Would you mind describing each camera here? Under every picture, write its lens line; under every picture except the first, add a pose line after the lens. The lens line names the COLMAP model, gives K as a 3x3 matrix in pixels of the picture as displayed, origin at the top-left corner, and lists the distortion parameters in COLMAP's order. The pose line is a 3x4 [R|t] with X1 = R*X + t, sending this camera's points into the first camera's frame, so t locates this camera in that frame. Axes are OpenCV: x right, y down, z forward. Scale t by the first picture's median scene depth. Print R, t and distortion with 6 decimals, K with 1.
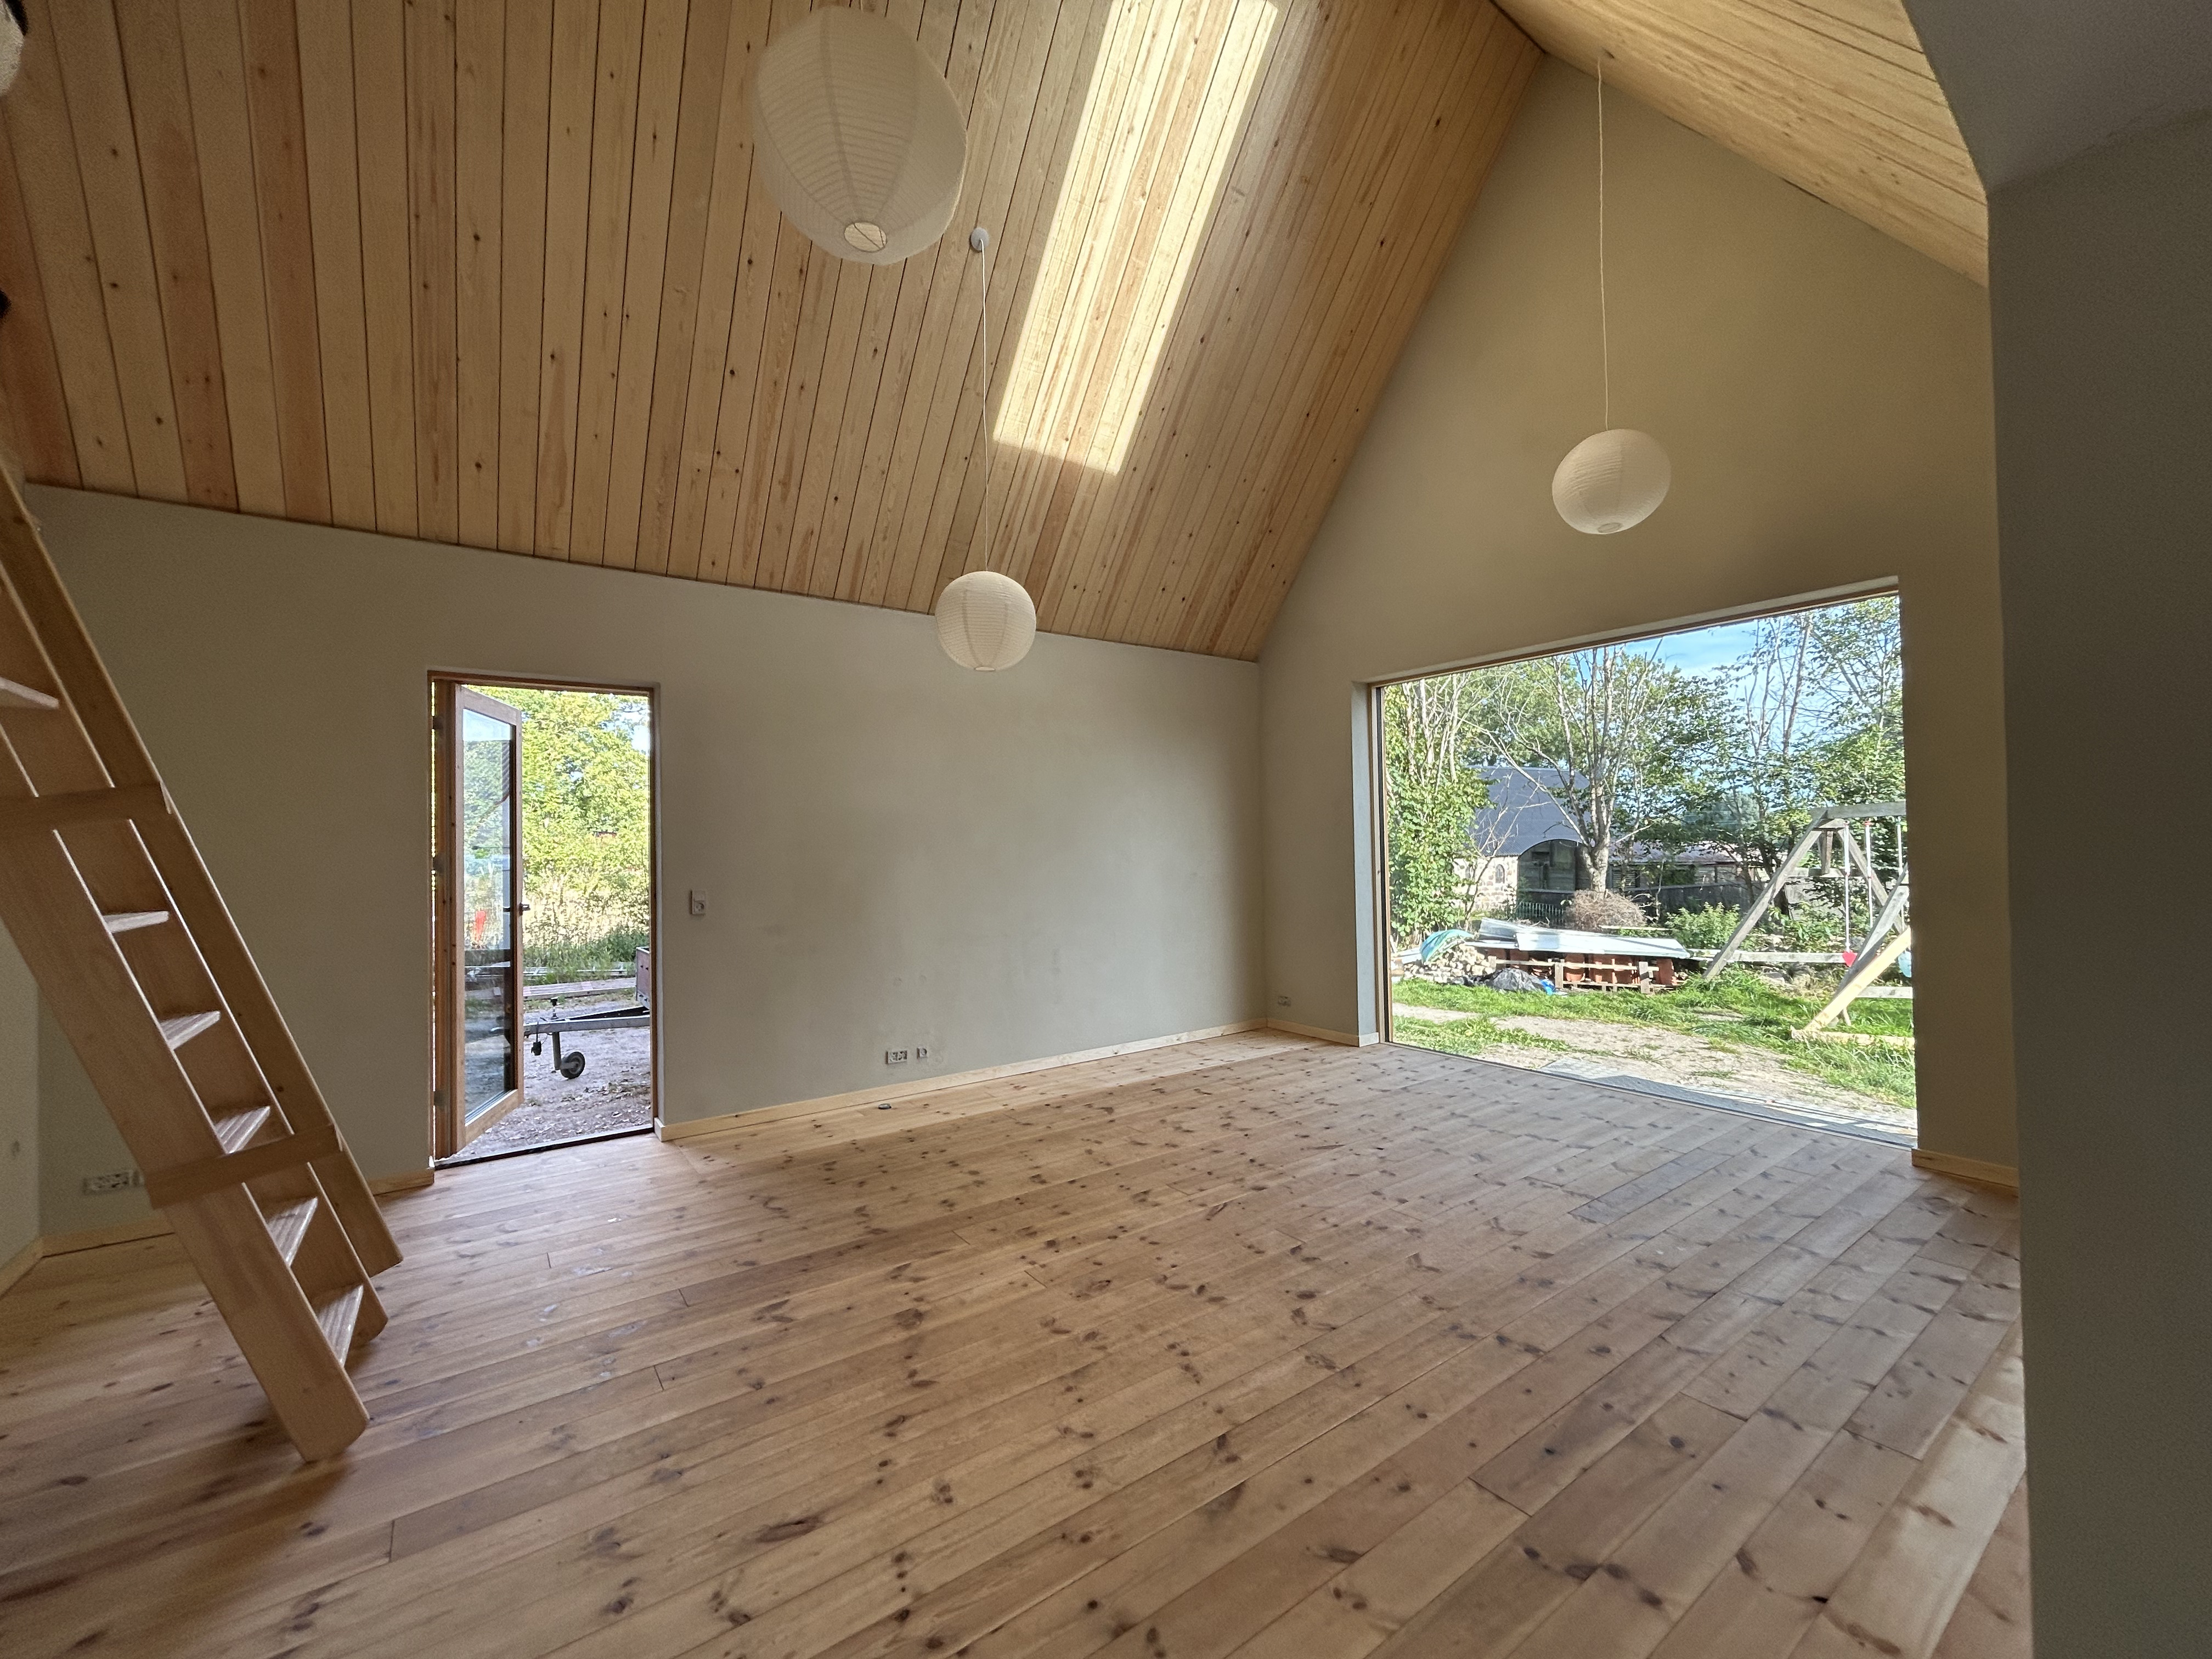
lens RADIAL K [[891.1, 0, 1109.6], [0, 891.1, 823.9], [0, 0, 1]] dist [-0.004165, 0.005477]
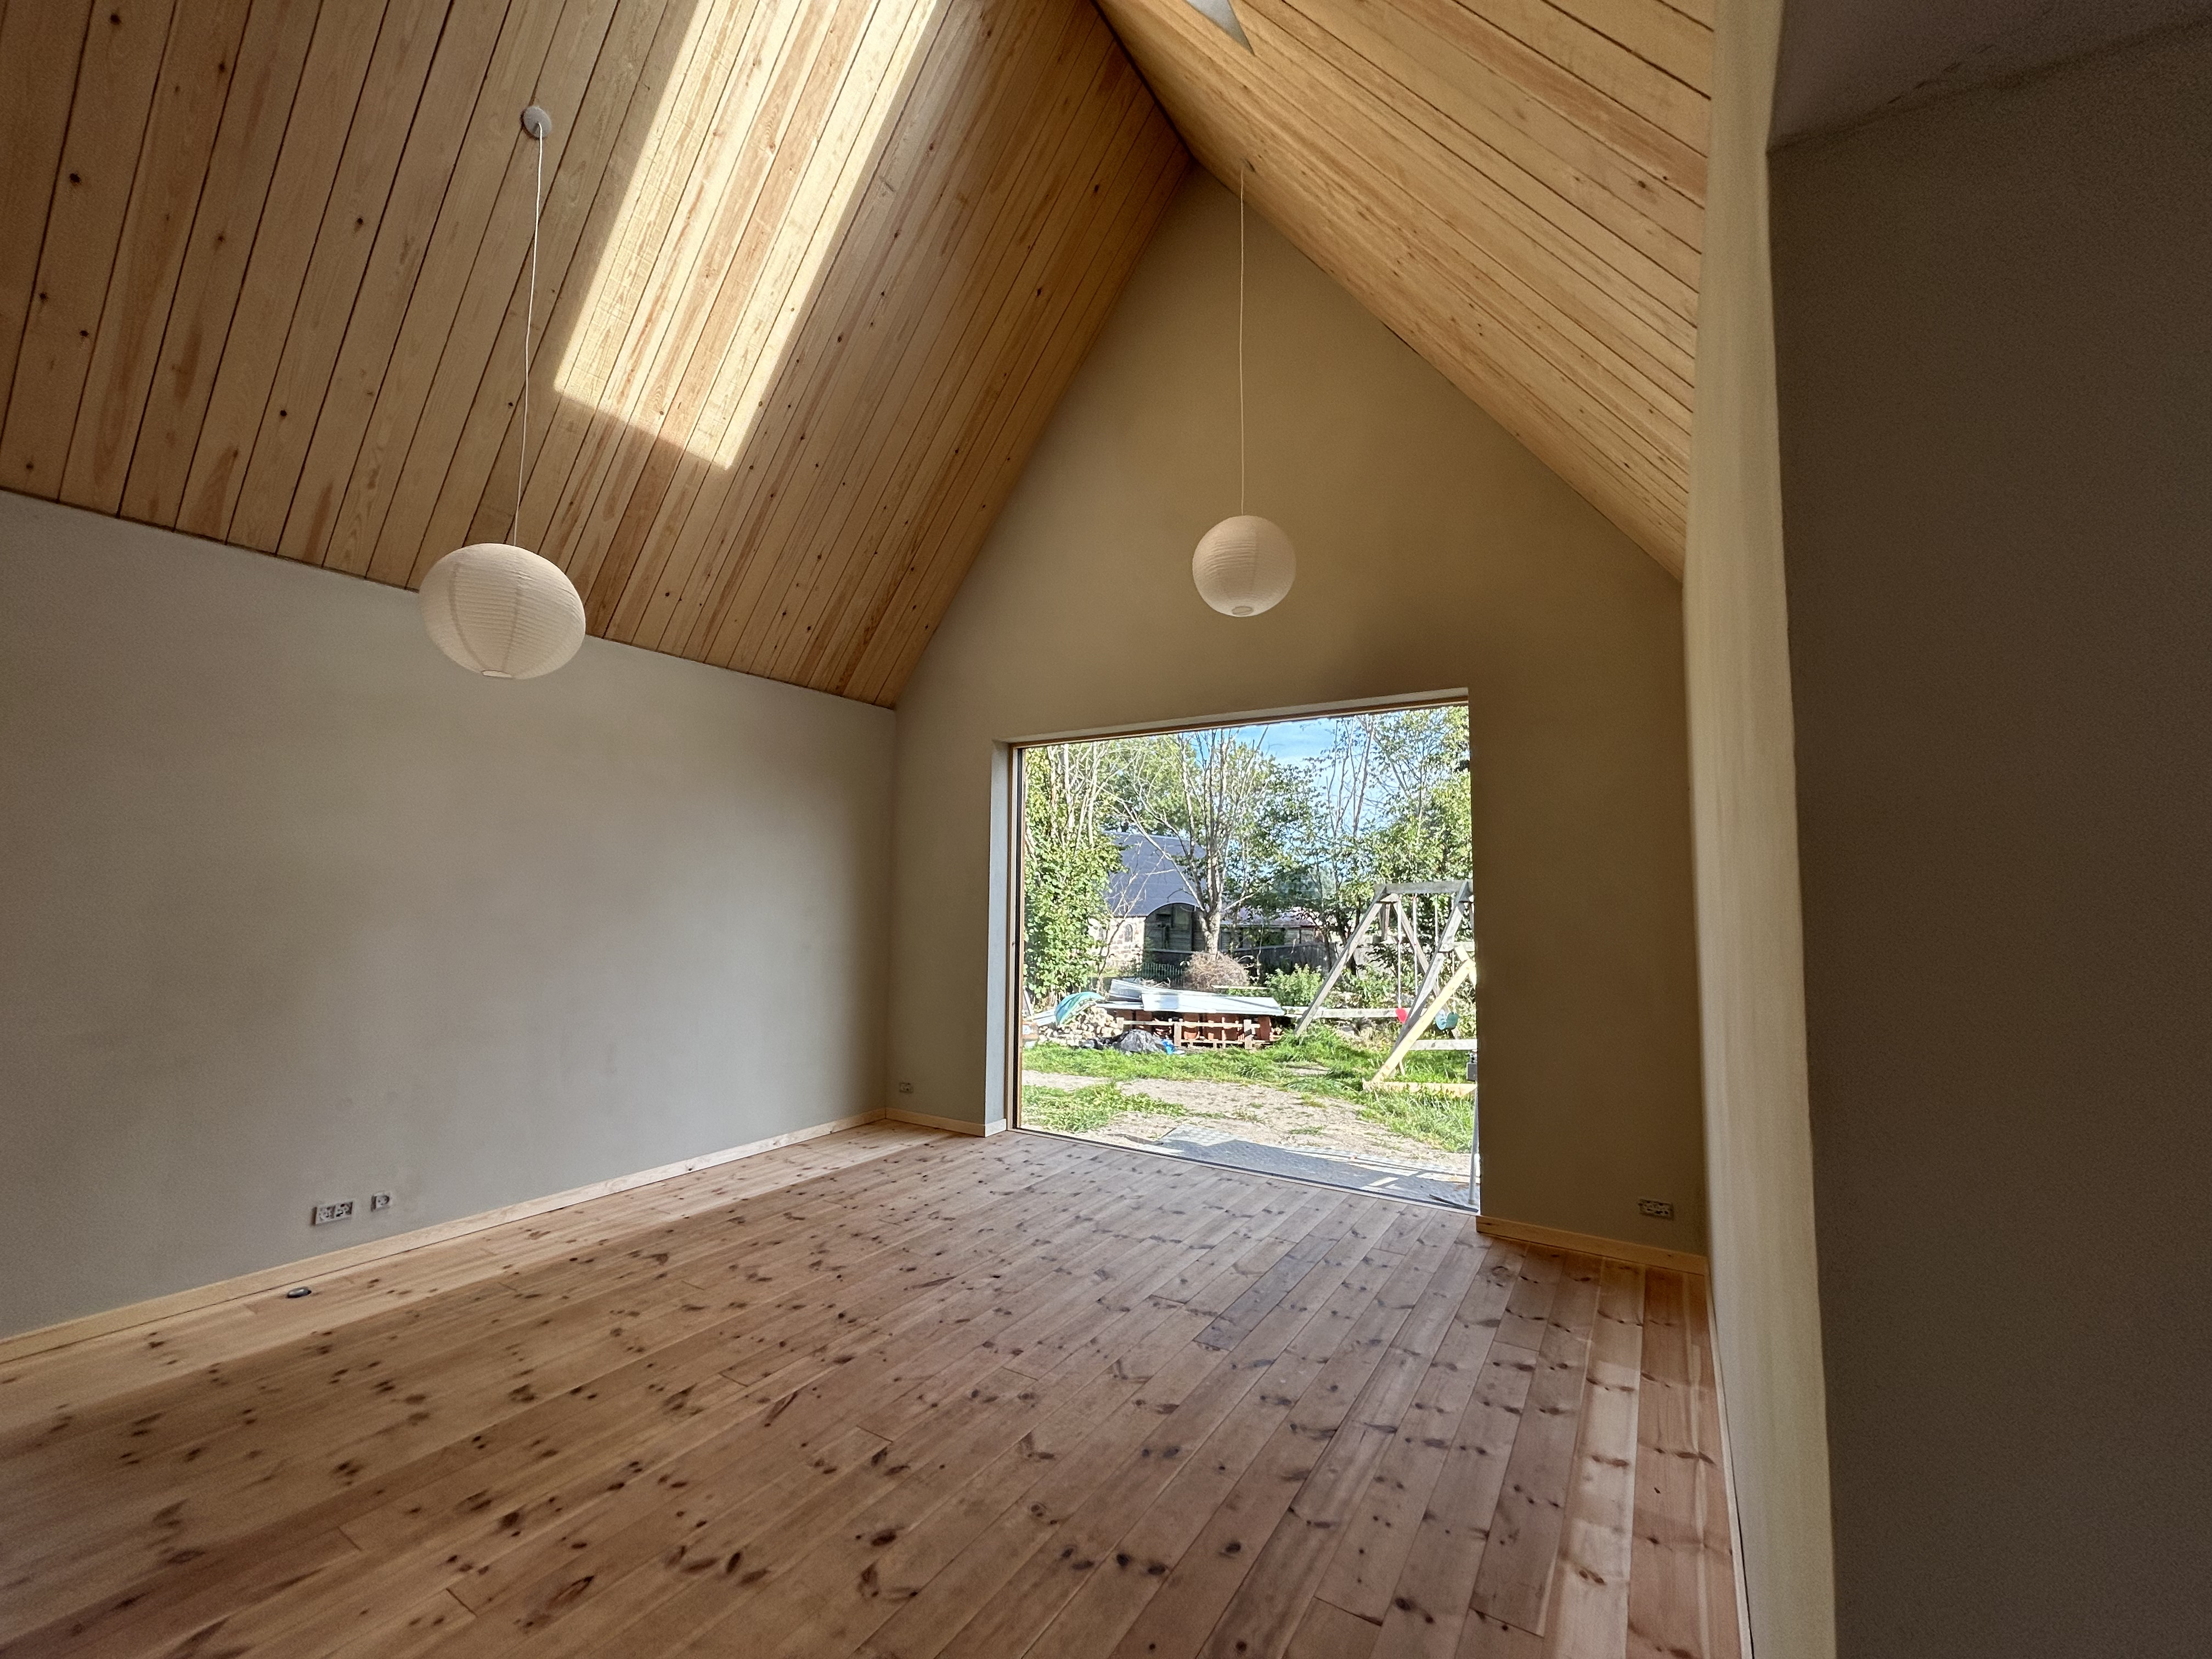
lens RADIAL K [[891.1, 0, 1109.6], [0, 891.1, 823.9], [0, 0, 1]] dist [-0.004165, 0.005477]
pose [[0.924304, 0.054448, 0.377753, 0.045556], [-0.030887, 0.997196, -0.068156, -0.014352], [-0.380405, 0.051330, 0.923394, 0.115499]]
